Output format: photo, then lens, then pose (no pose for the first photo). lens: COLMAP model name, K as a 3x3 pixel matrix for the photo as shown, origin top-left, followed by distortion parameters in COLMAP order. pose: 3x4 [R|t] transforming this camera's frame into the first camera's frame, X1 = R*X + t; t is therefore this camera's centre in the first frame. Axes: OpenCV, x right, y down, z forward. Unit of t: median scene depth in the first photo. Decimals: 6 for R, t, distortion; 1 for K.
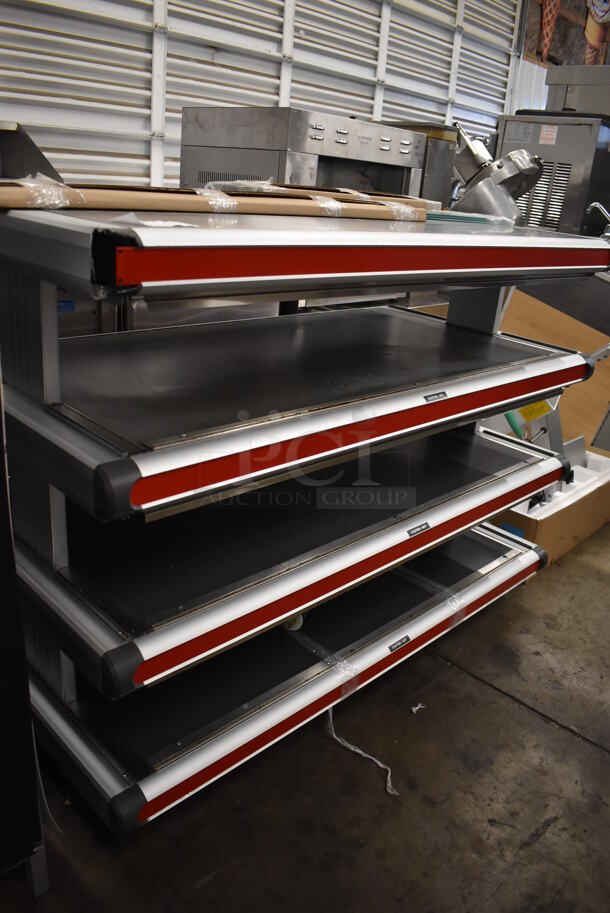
lens RADIAL K [[713.4, 0, 309.4], [0, 713.4, 457.5], [0, 0, 1]] dist [-0.092791, 0.009694]
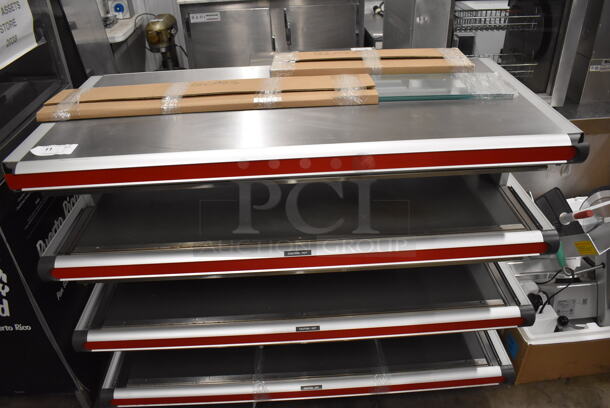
lens RADIAL K [[476.6, 0, 305.0], [0, 476.6, 204.0], [0, 0, 1]] dist [-0.092791, 0.009694]
pose [[0.730006, 0.271346, -0.627266, 0.676501], [-0.157984, 0.959946, 0.231398, -0.358306], [0.664930, -0.069824, 0.743635, 0.303704]]
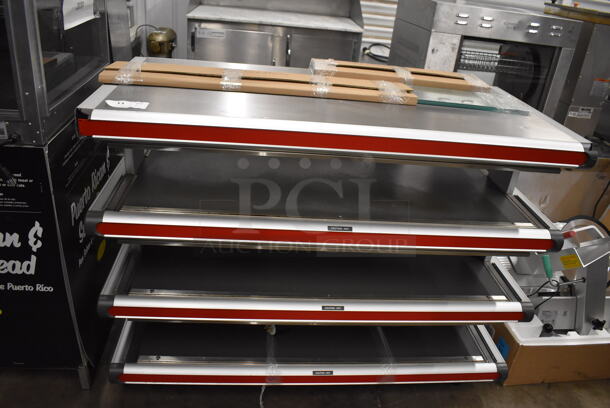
lens RADIAL K [[476.6, 0, 305.0], [0, 476.6, 204.0], [0, 0, 1]] dist [-0.092791, 0.009694]
pose [[0.771279, 0.284068, -0.569592, 0.615611], [-0.264856, 0.956964, 0.118620, -0.213185], [0.578775, 0.059371, 0.813323, 0.133519]]
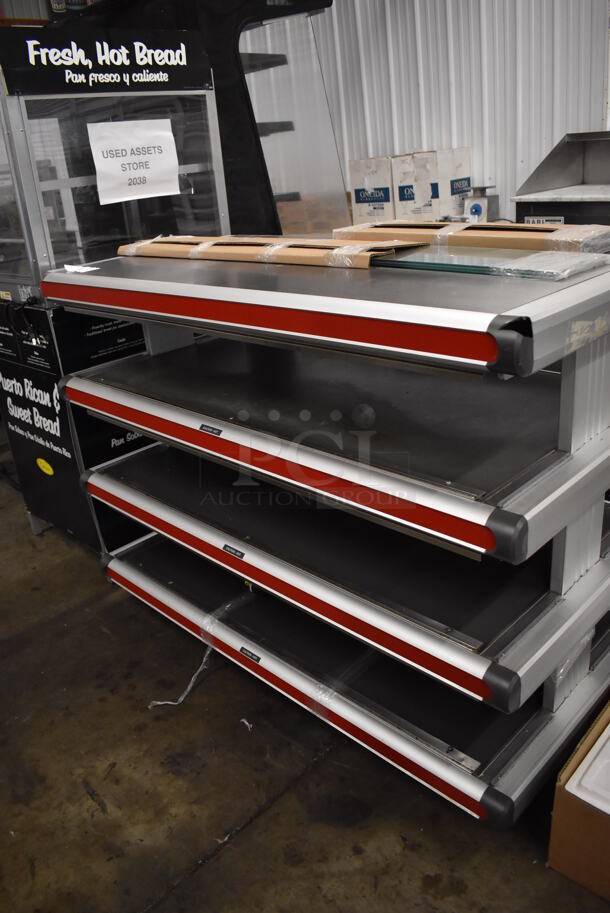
lens RADIAL K [[713.4, 0, 309.4], [0, 713.4, 457.5], [0, 0, 1]] dist [-0.092791, 0.009694]
pose [[-0.013924, 0.309586, -0.950769, 1.133499], [-0.291519, 0.908296, 0.300025, -0.385911], [0.956464, 0.281345, 0.077603, 0.982986]]
